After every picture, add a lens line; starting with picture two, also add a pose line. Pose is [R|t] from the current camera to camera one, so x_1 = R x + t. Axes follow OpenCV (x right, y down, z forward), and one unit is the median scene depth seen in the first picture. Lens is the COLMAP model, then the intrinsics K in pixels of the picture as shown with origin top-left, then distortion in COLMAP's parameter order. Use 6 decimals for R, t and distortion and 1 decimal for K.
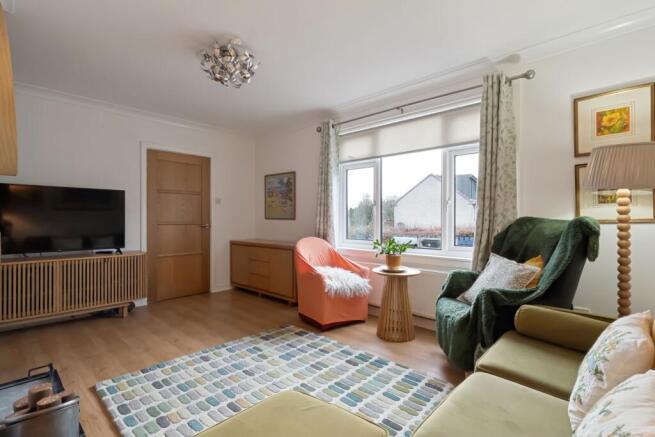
lens RADIAL K [[313.9, 0, 322.2], [0, 313.9, 218.9], [0, 0, 1]] dist [0.000260, 0.000017]
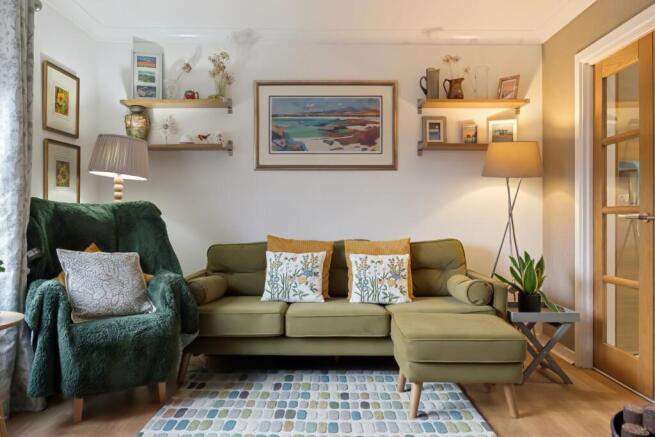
lens RADIAL K [[496.3, 0, 327.5], [0, 496.3, 218.5], [0, 0, 1]] dist [-0.002450, -0.000176]
pose [[-0.684581, -0.002224, 0.728934, -0.692633], [0.000737, 0.999993, 0.003743, 0.037773], [-0.728937, 0.003100, -0.684574, 1.364713]]
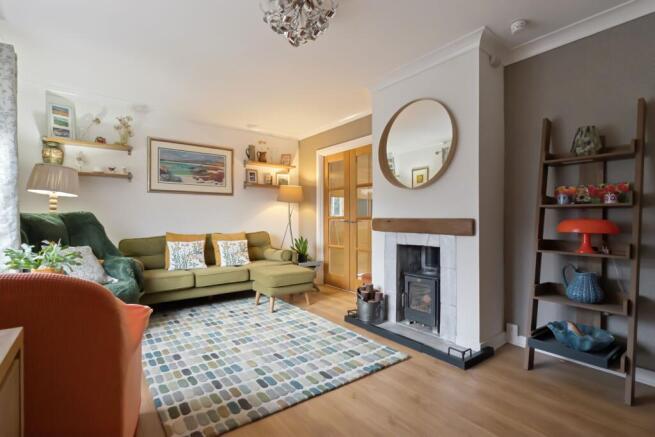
lens RADIAL K [[313.9, 0, 322.2], [0, 313.9, 218.9], [0, 0, 1]] dist [0.000260, 0.000017]
pose [[-0.986681, -0.001320, 0.162662, -0.523529], [-0.000189, 0.999976, 0.006969, 0.014917], [-0.162668, 0.006845, -0.986657, 1.911818]]
